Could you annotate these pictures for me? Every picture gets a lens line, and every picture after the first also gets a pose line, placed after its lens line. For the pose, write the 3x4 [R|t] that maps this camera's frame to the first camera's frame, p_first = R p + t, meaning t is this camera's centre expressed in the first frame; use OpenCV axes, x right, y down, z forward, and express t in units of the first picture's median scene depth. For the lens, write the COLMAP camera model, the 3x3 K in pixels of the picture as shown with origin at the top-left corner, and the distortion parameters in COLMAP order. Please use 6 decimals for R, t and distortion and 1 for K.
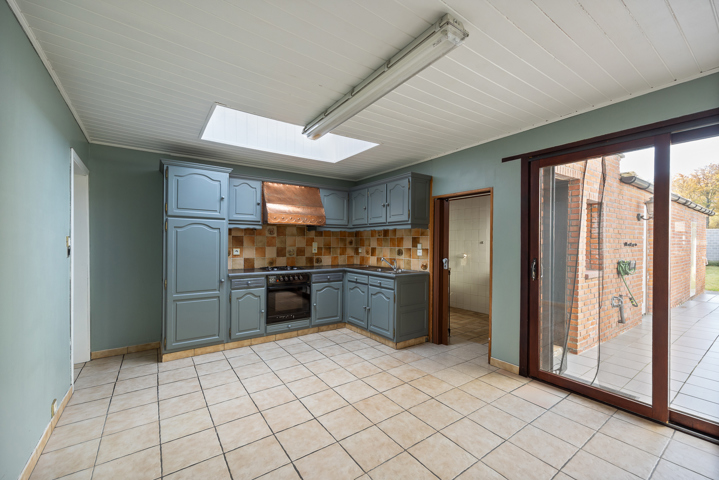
lens RADIAL K [[291.5, 0, 359.7], [0, 291.5, 241.5], [0, 0, 1]] dist [0.003022, 0.000239]
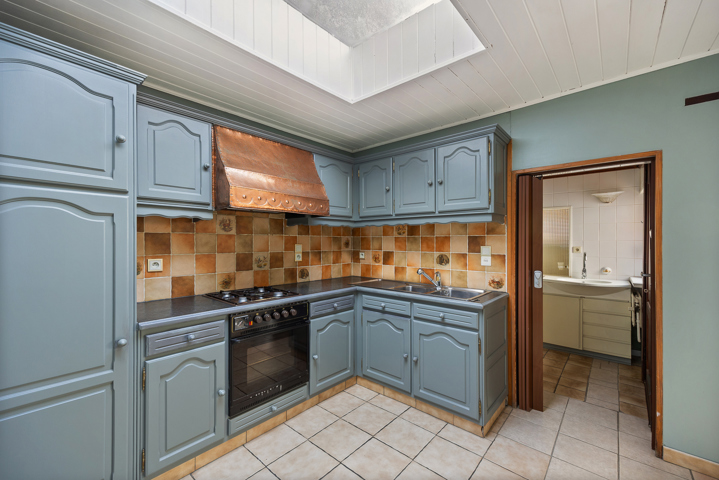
lens RADIAL K [[291.5, 0, 357.6], [0, 291.5, 242.1], [0, 0, 1]] dist [0.003022, 0.000239]
pose [[0.973669, -0.003073, 0.227945, -0.209221], [0.001116, 0.999961, 0.008711, -0.008203], [-0.227963, -0.008227, 0.973635, 0.456813]]
